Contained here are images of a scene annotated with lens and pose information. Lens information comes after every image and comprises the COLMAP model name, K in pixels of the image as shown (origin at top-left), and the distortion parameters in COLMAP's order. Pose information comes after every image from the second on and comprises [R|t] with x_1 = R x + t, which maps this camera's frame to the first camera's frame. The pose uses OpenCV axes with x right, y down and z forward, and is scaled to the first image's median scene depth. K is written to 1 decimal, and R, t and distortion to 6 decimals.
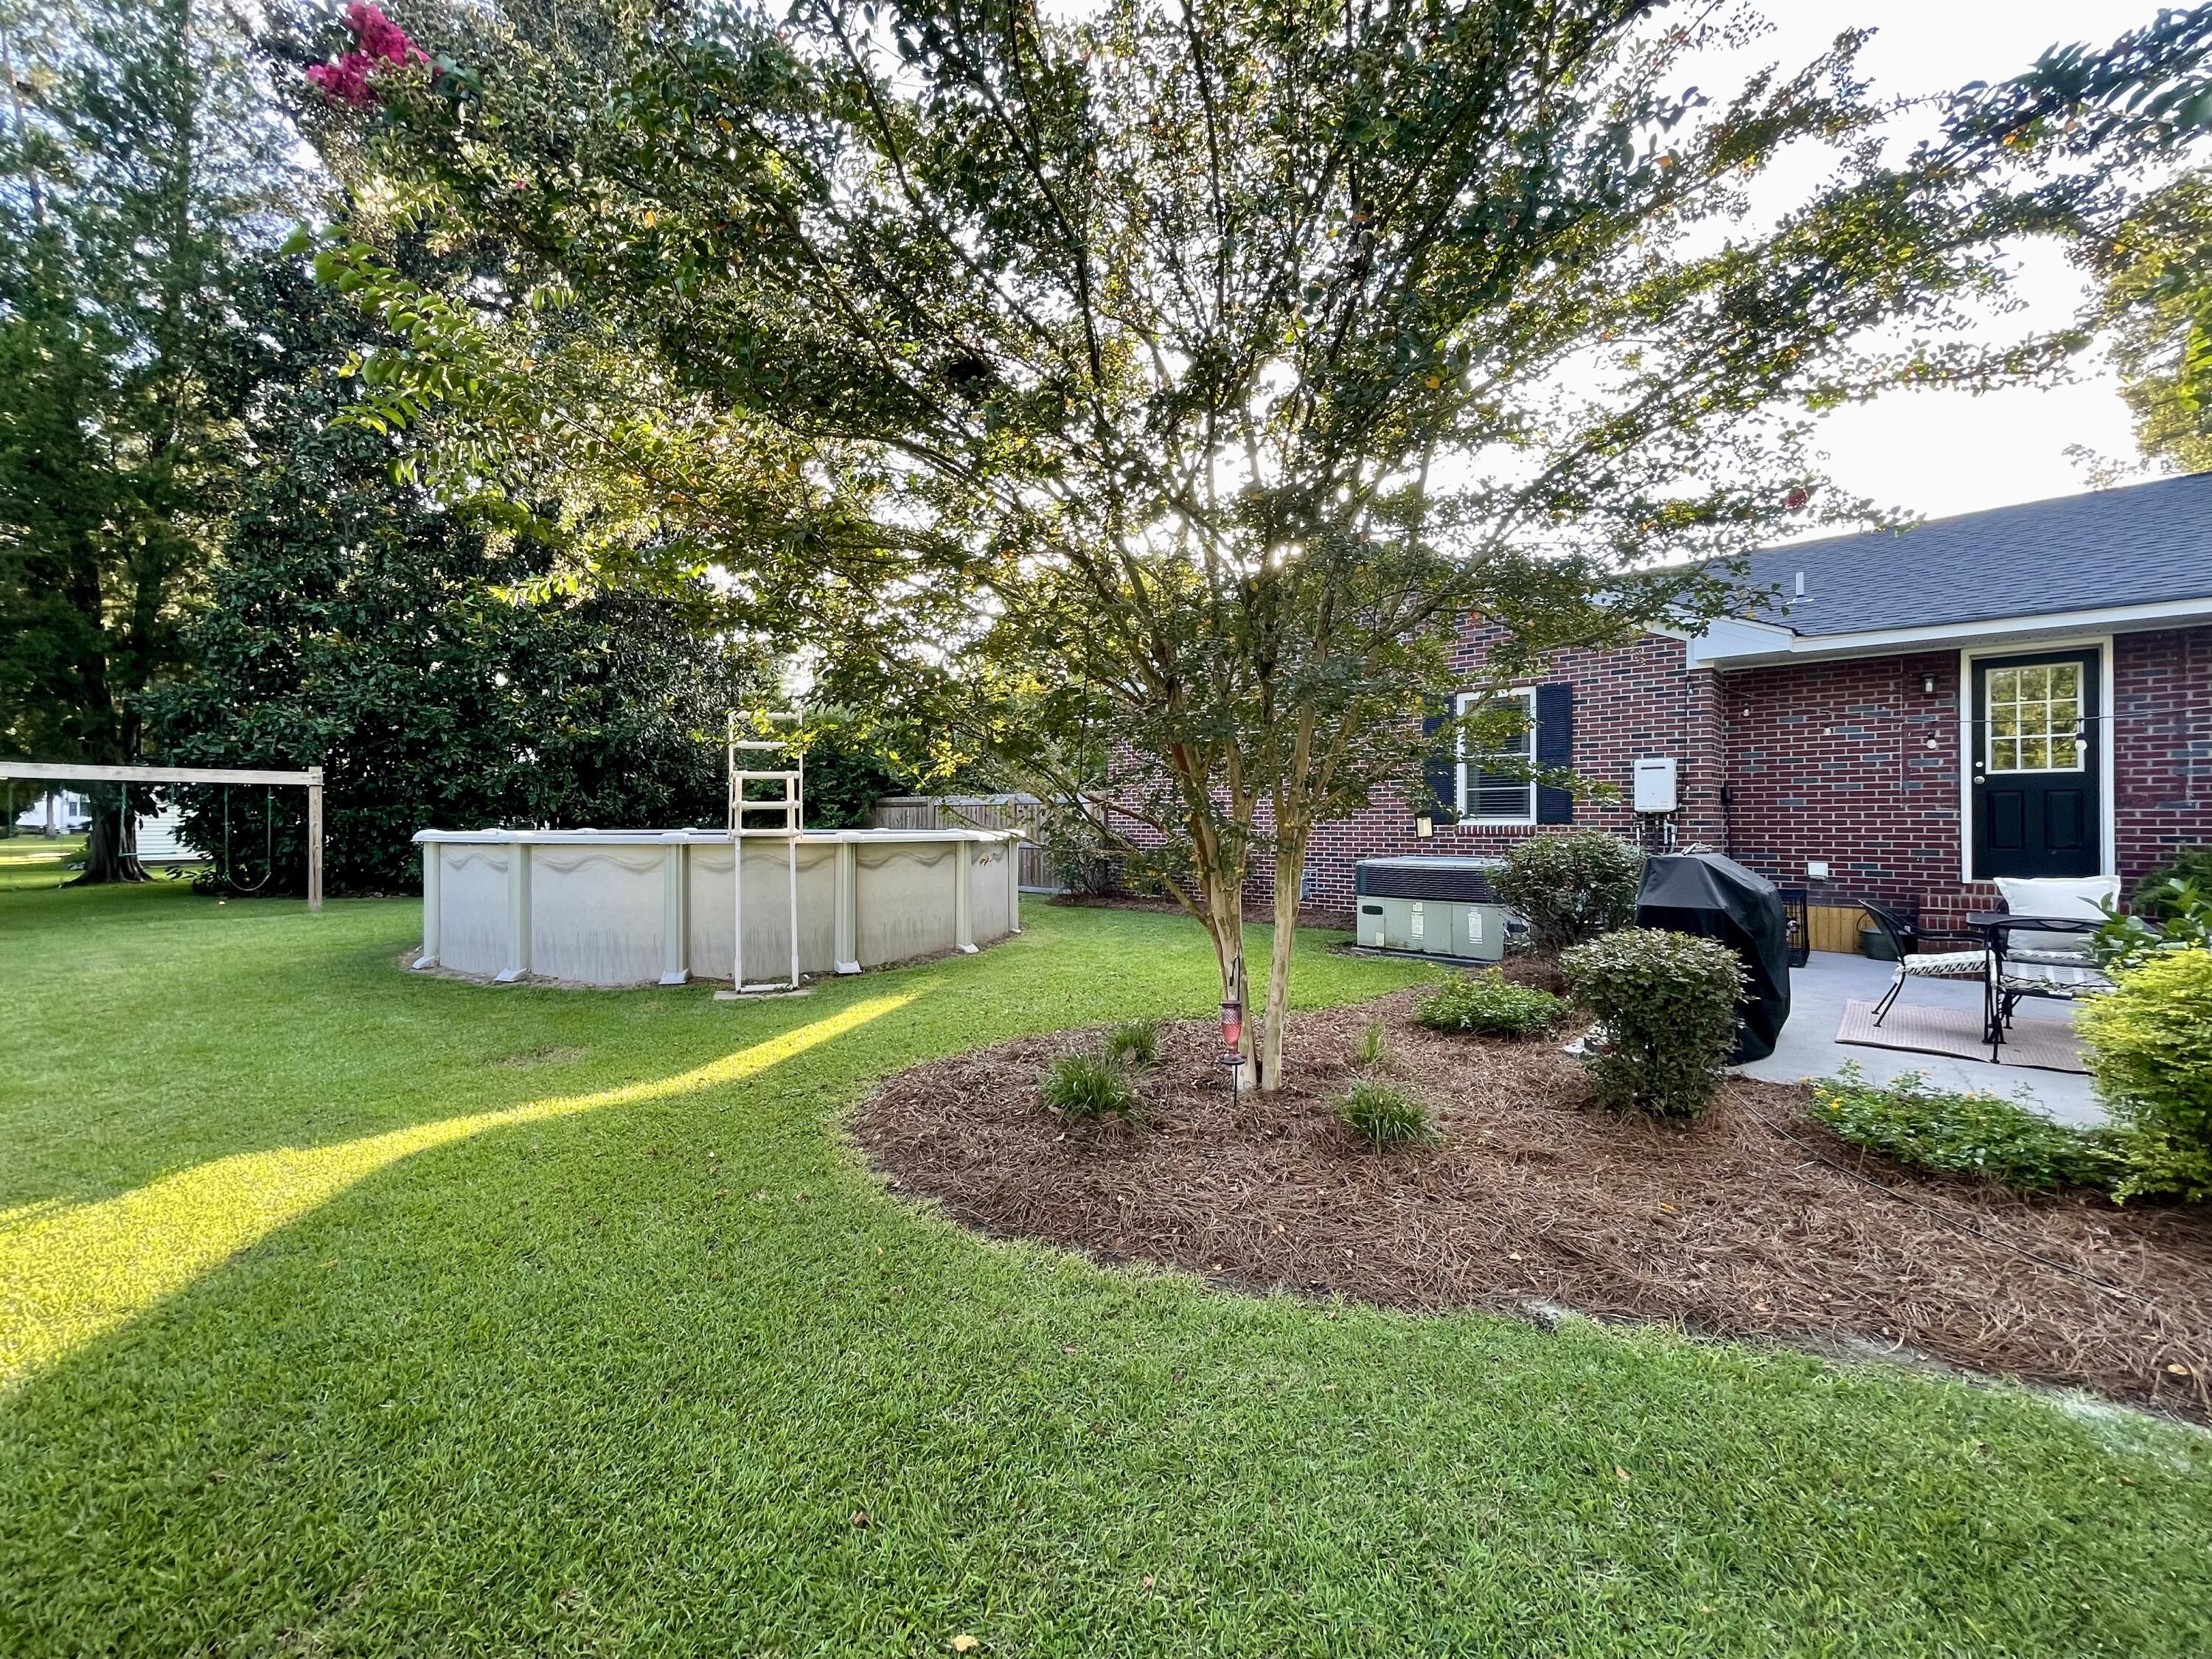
lens RADIAL K [[899.2, 0, 1106.0], [0, 899.2, 825.1], [0, 0, 1]] dist [-0.000045, -0.000013]
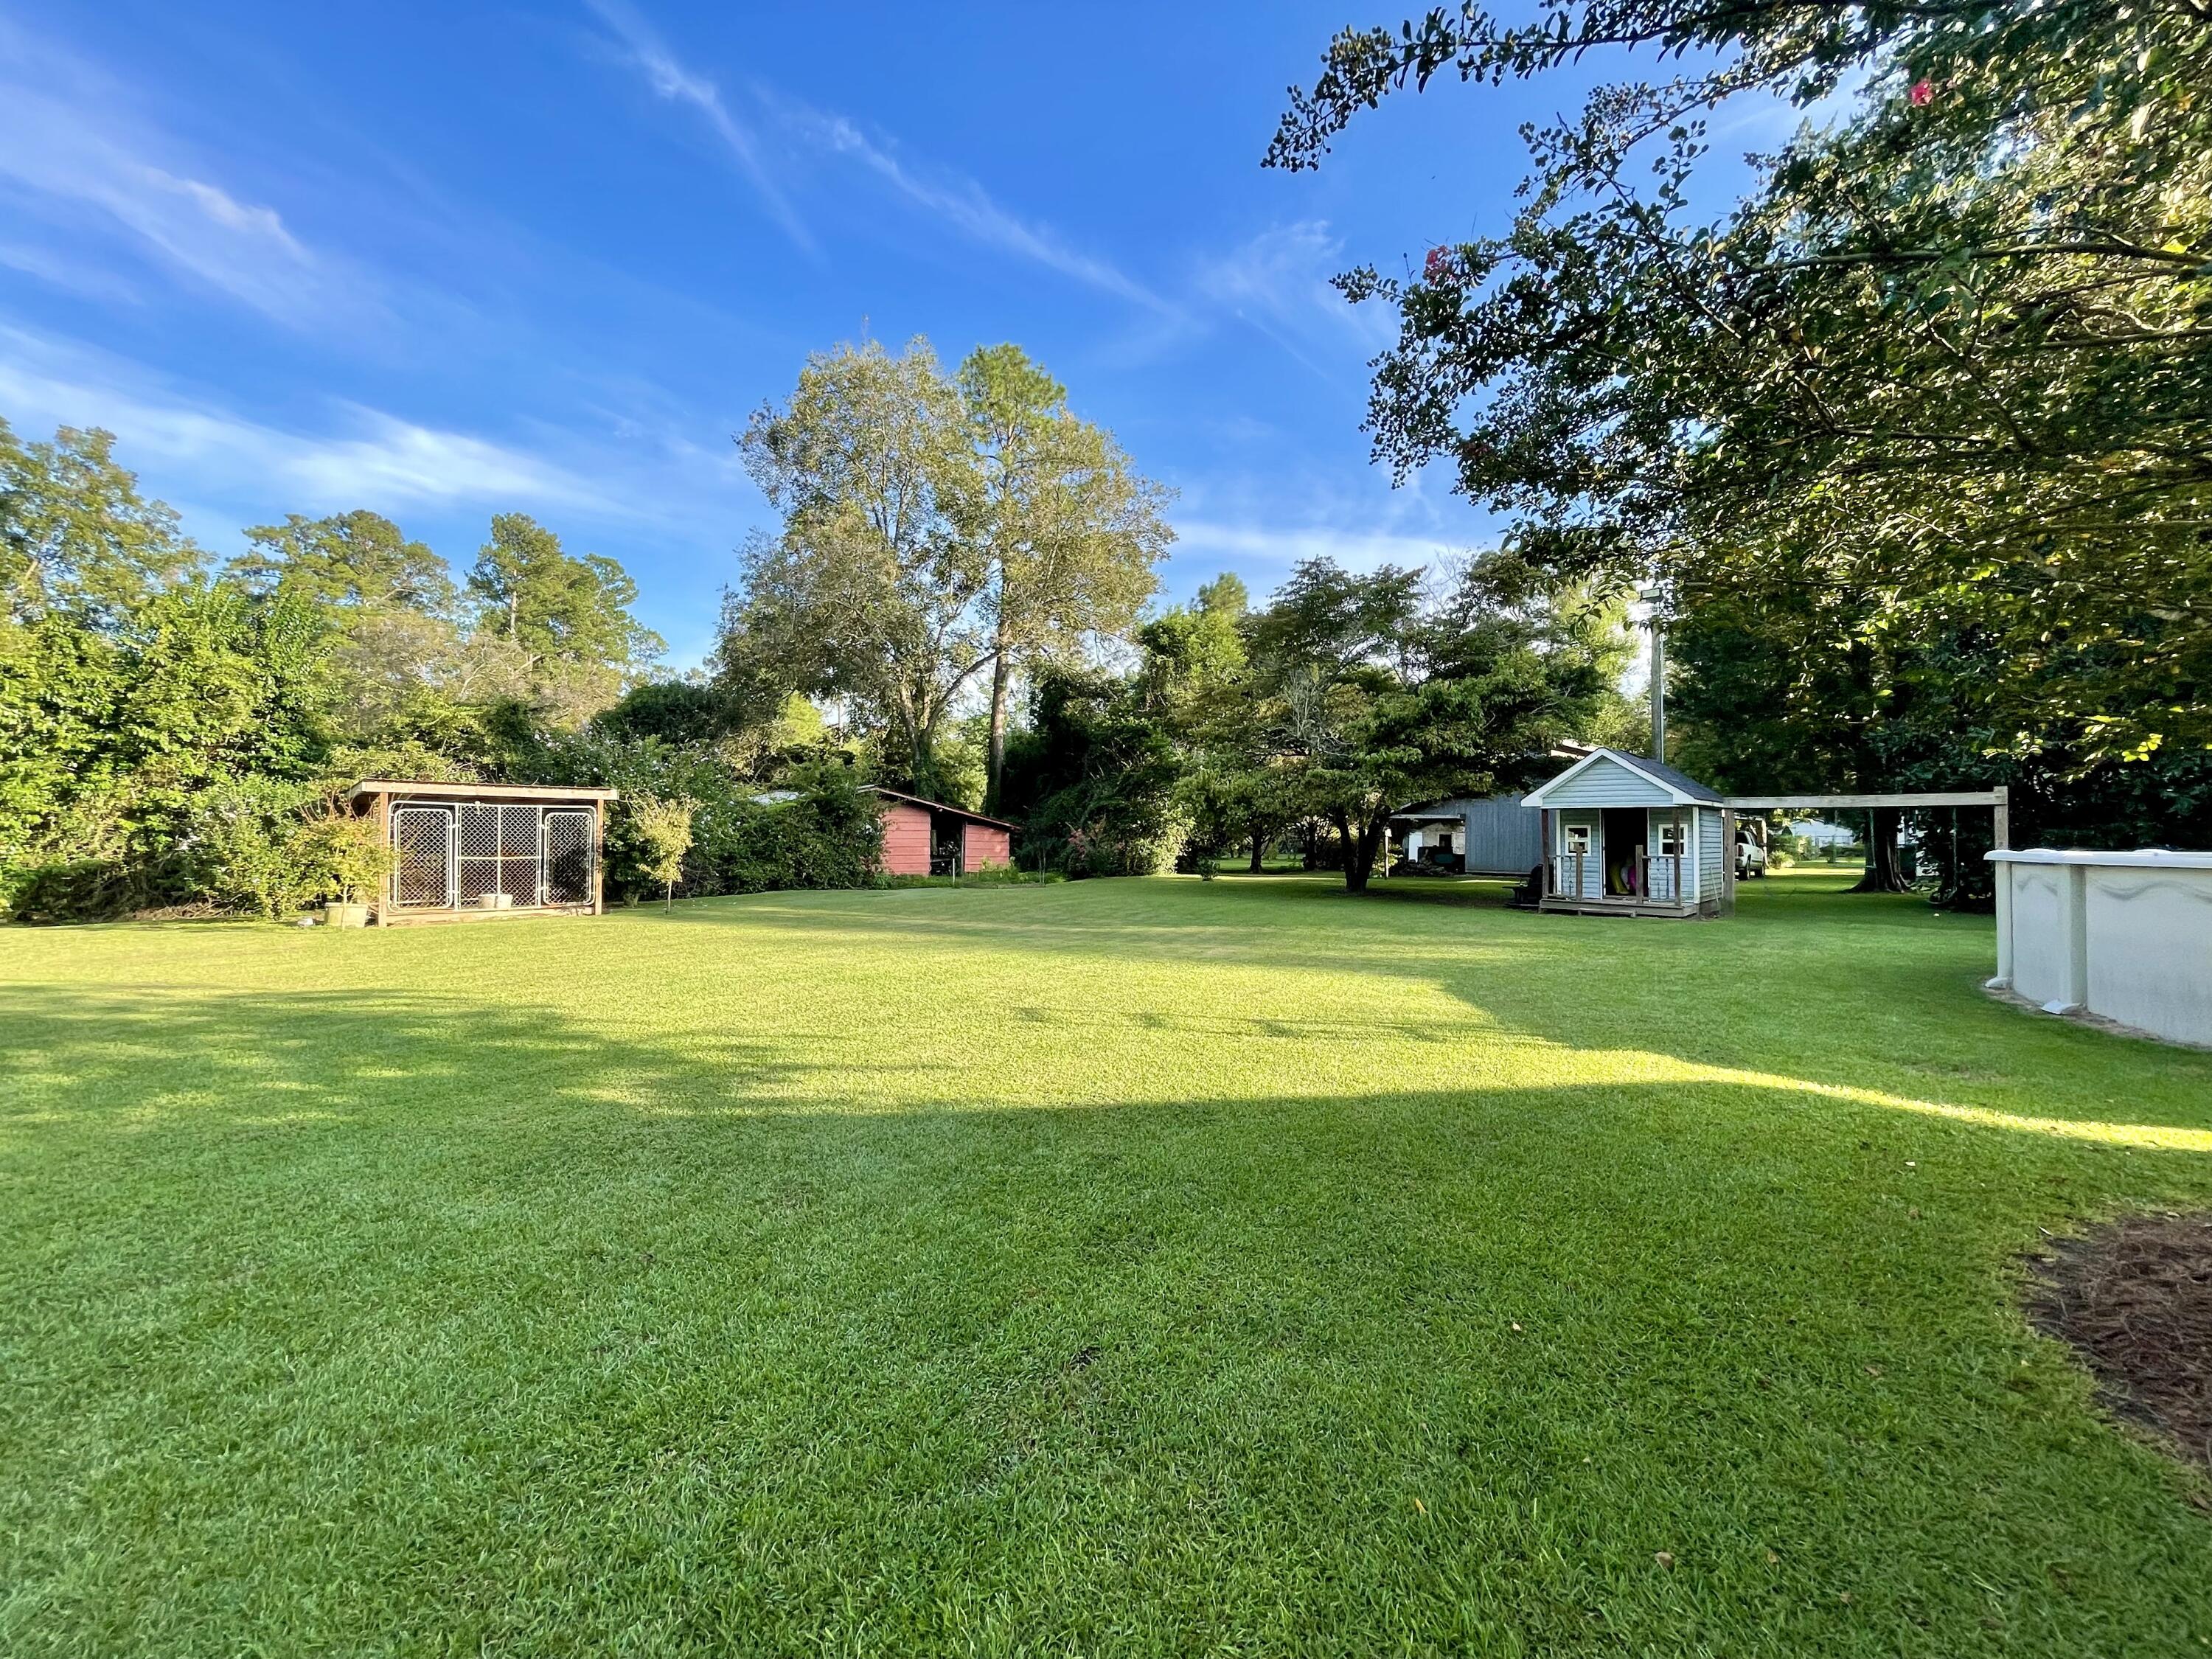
lens RADIAL K [[899.2, 0, 1106.0], [0, 899.2, 830.0], [0, 0, 1]] dist [-0.000045, -0.000013]
pose [[-0.028827, -0.007883, -0.999553, 0.259735], [-0.008654, 0.999933, -0.007636, 0.000933], [0.999547, 0.008430, -0.028893, 0.047903]]
